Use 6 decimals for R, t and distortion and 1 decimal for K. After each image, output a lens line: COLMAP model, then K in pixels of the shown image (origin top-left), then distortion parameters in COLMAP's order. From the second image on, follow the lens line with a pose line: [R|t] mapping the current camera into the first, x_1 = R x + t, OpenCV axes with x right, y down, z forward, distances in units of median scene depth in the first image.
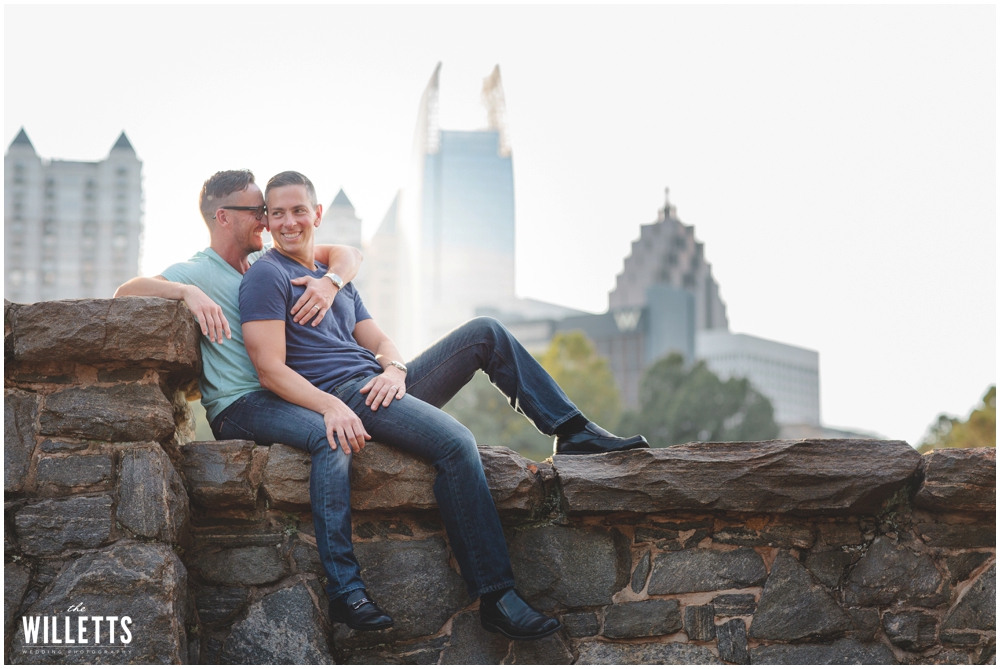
lens RADIAL K [[2469.2, 0, 505.9], [0, 2469.2, 334.7], [0, 0, 1]] dist [0.048017, 0.000000]
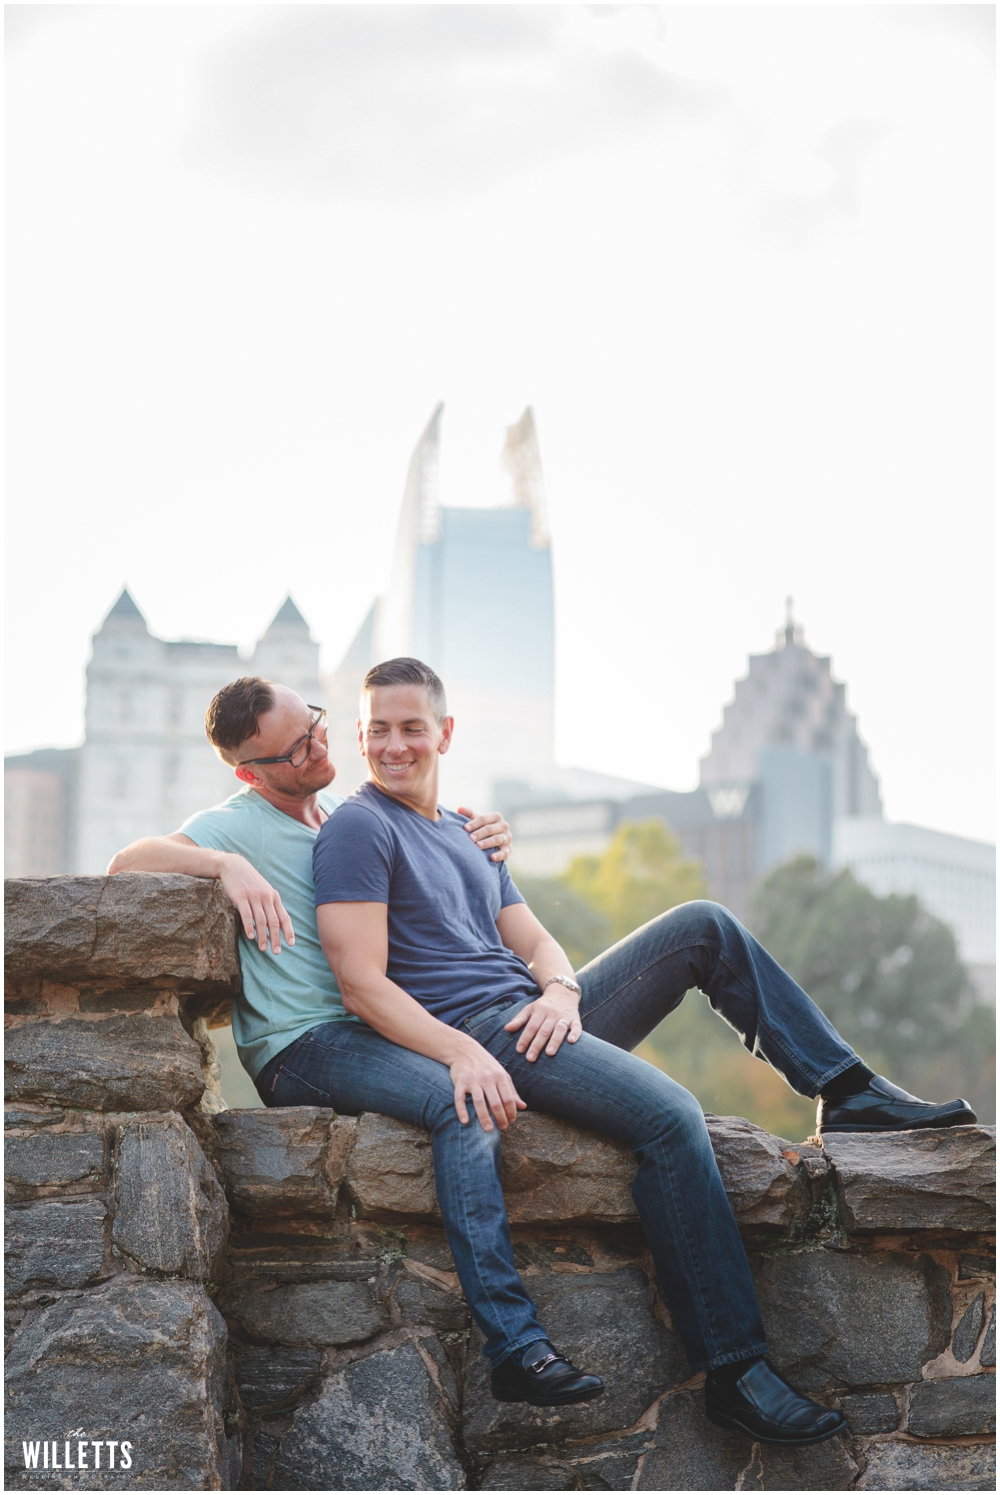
lens RADIAL K [[3691.5, 0, 491.3], [0, 3691.5, 746.6], [0, 0, 1]] dist [0.048017, 0.000000]
pose [[0.999901, 0.005254, 0.013083, -0.075638], [-0.005173, 0.999967, -0.006221, -0.040943], [-0.013115, 0.006153, 0.999895, 0.088335]]
